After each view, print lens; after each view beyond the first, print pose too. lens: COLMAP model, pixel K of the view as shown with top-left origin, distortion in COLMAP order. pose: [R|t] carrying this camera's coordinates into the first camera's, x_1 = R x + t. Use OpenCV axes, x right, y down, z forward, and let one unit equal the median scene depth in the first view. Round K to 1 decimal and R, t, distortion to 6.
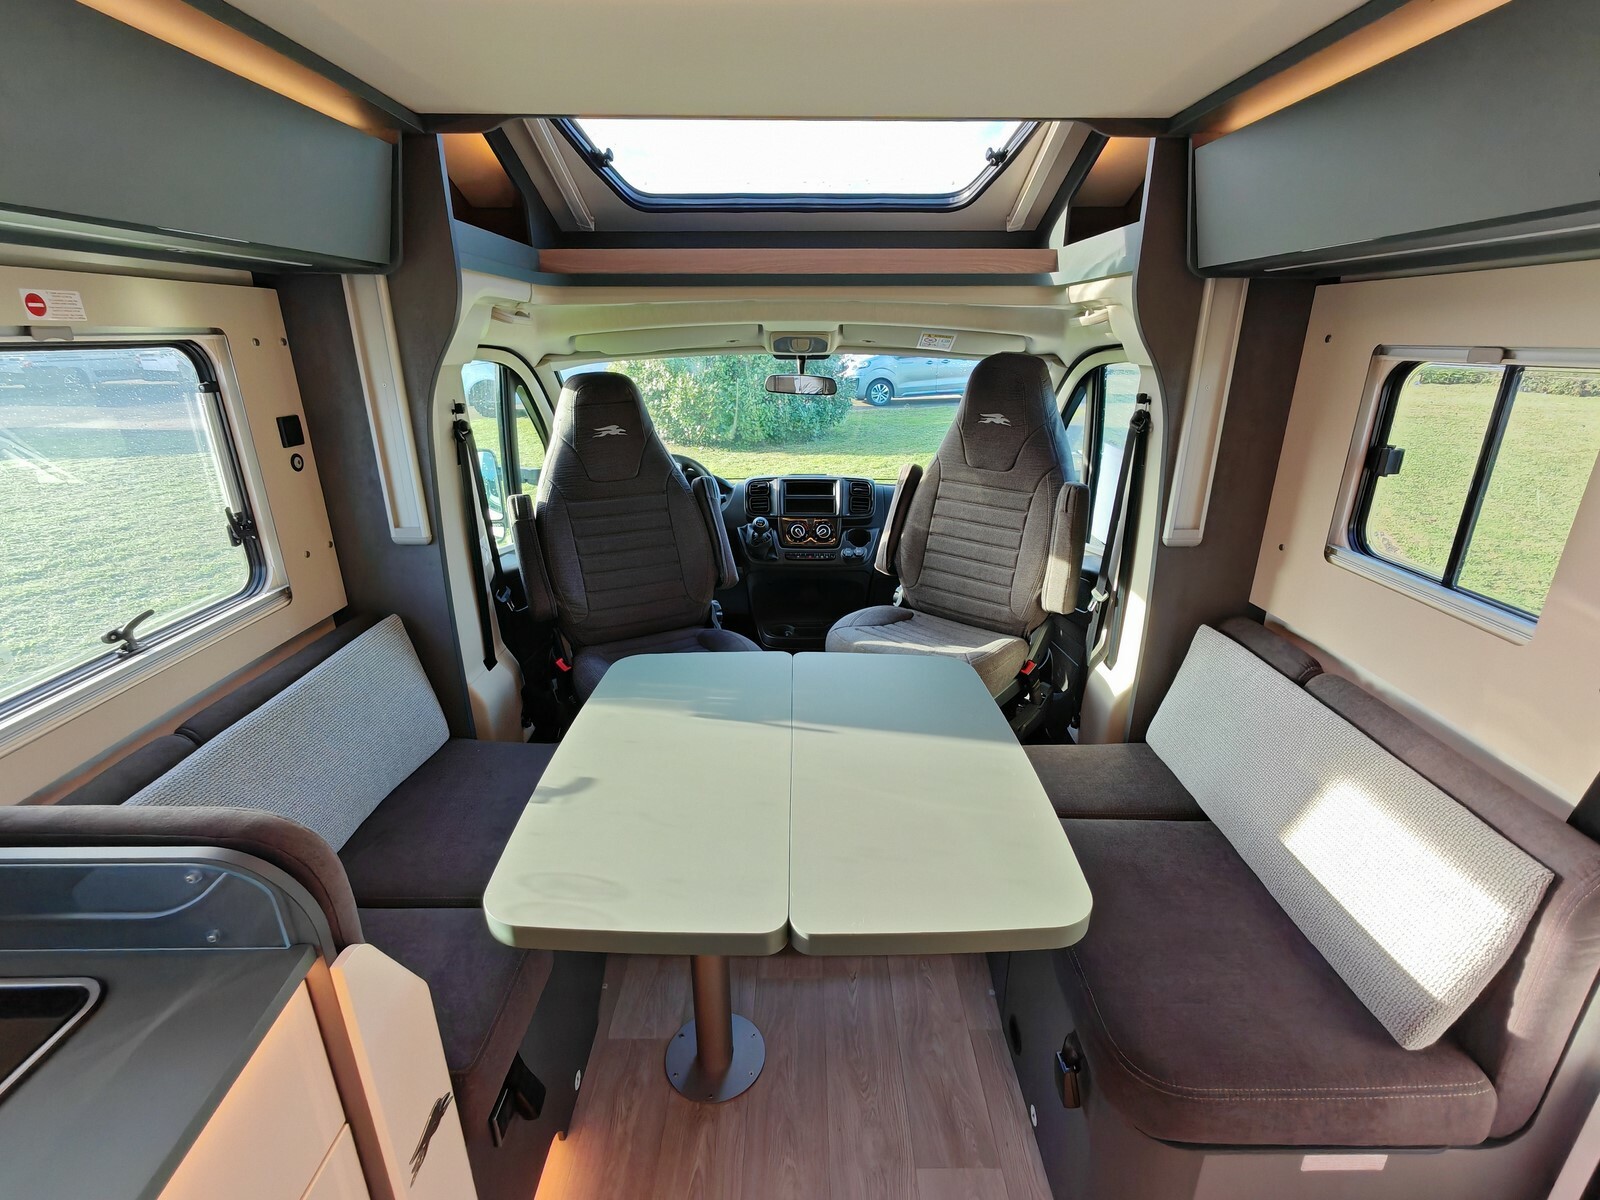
lens RADIAL K [[744.6, 0, 803.7], [0, 744.6, 599.9], [0, 0, 1]] dist [0.000911, 0.000046]
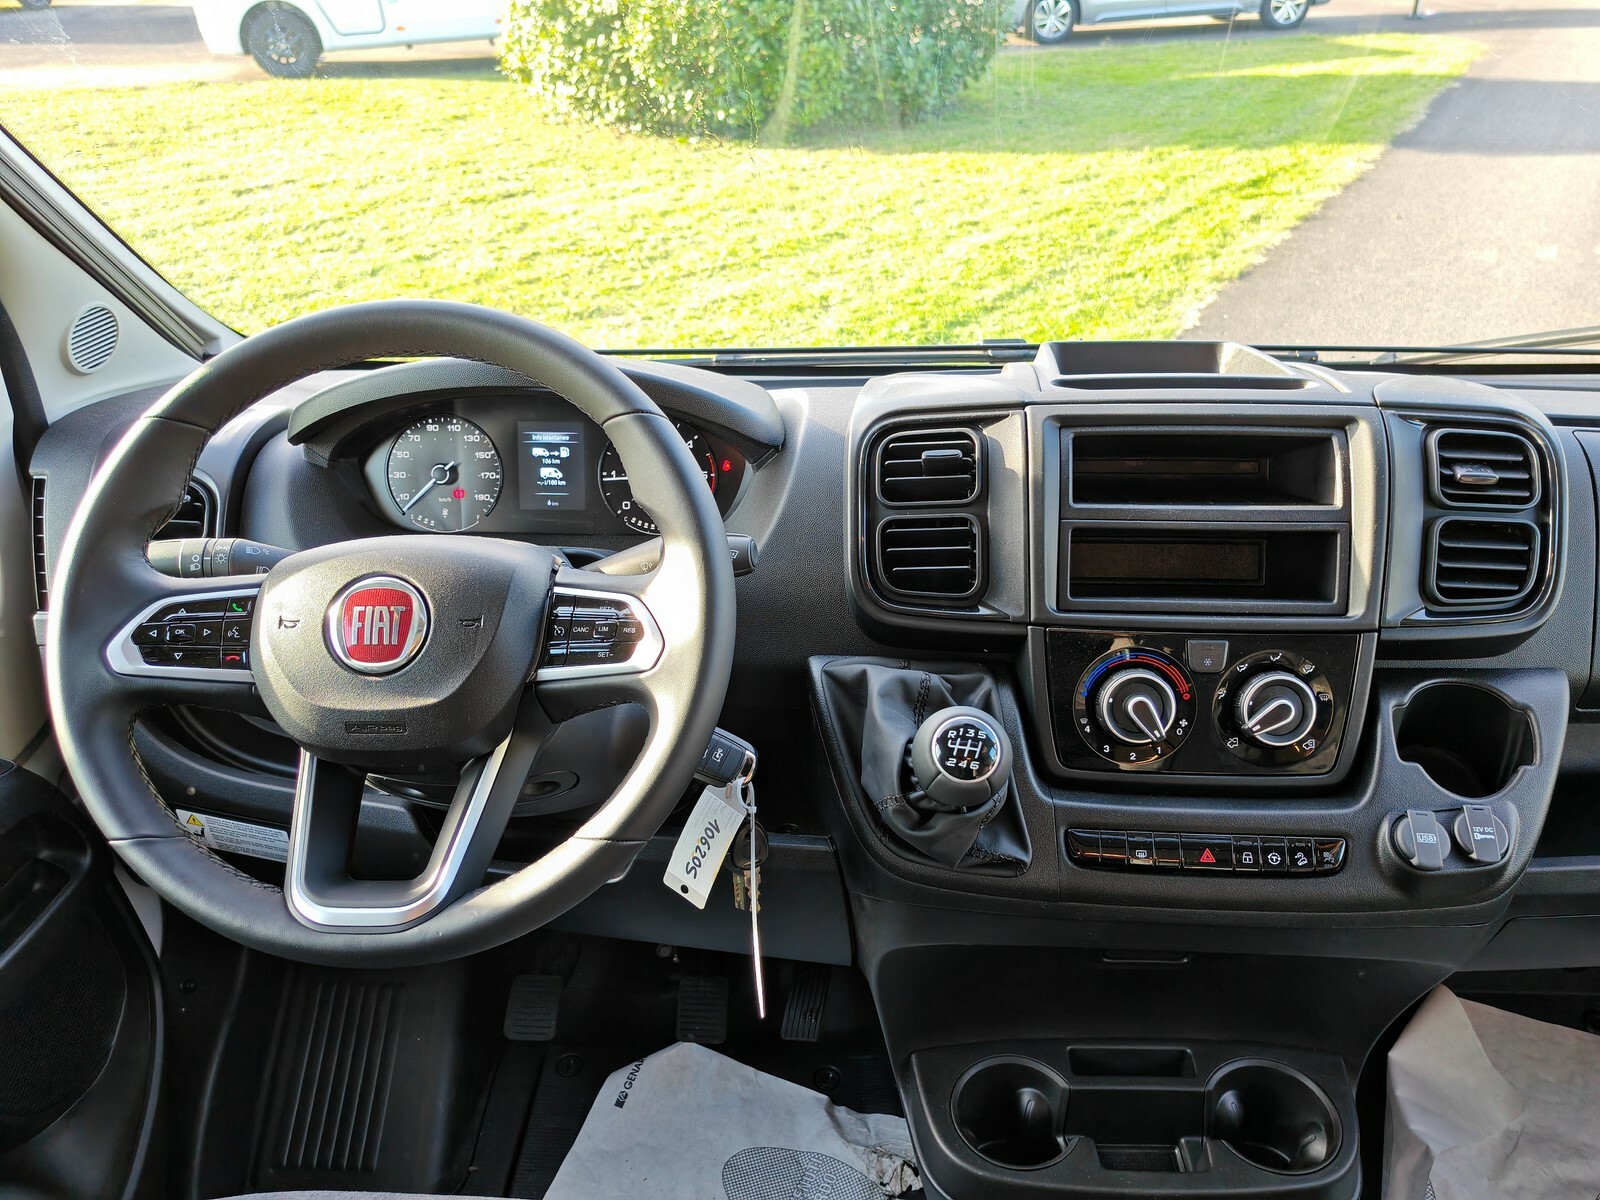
lens RADIAL K [[1204.1, 0, 799.1], [0, 1204.1, 602.4], [0, 0, 1]] dist [0.003588, 0.000451]
pose [[0.998482, 0.010418, -0.054092, -0.023586], [-0.000860, 0.984782, 0.173792, -0.042635], [0.055080, -0.173482, 0.983296, 0.175437]]
